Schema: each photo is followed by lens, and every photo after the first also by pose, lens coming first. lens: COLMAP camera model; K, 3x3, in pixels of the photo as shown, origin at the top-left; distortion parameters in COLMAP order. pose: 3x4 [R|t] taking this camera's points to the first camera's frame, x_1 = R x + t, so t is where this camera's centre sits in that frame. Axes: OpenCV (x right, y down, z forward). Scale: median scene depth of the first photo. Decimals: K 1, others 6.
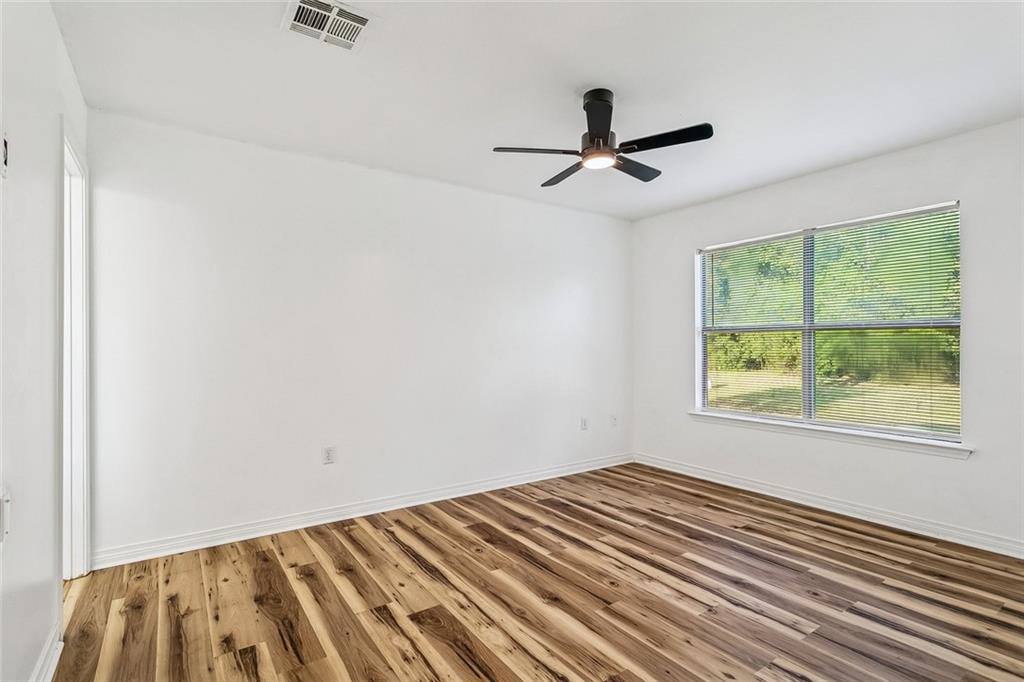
lens RADIAL K [[489.8, 0, 506.9], [0, 489.8, 342.3], [0, 0, 1]] dist [0.000697, 0.000732]
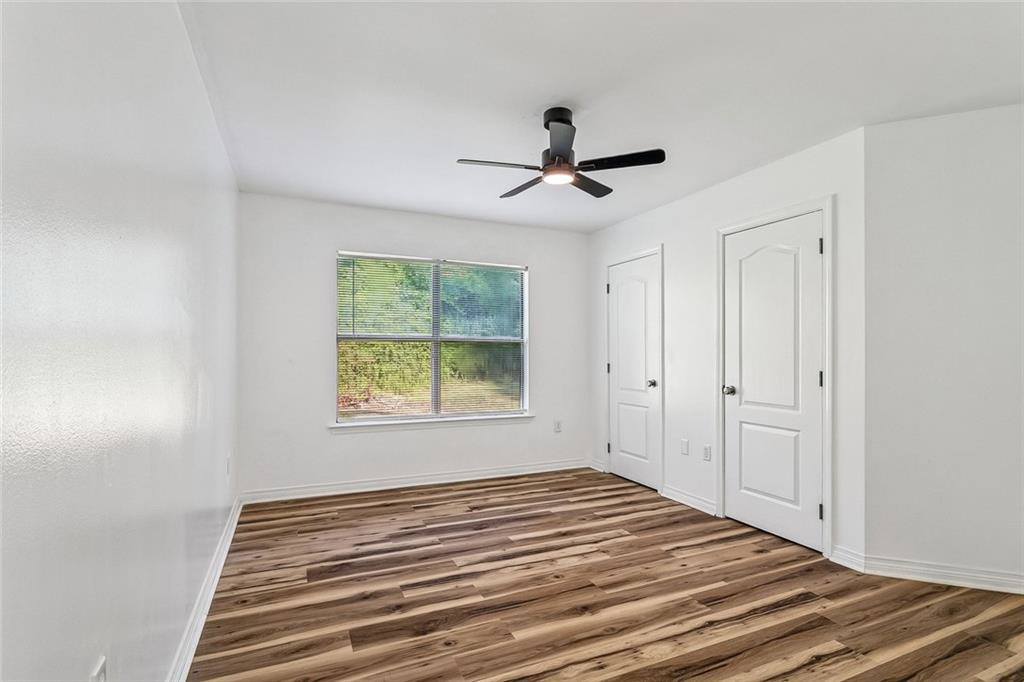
lens RADIAL K [[489.8, 0, 508.6], [0, 489.8, 347.3], [0, 0, 1]] dist [0.000697, 0.000732]
pose [[0.177318, 0.017651, 0.983995, -0.651918], [-0.009636, 0.999822, -0.016199, 0.008689], [-0.984106, -0.006609, 0.177457, 0.696818]]
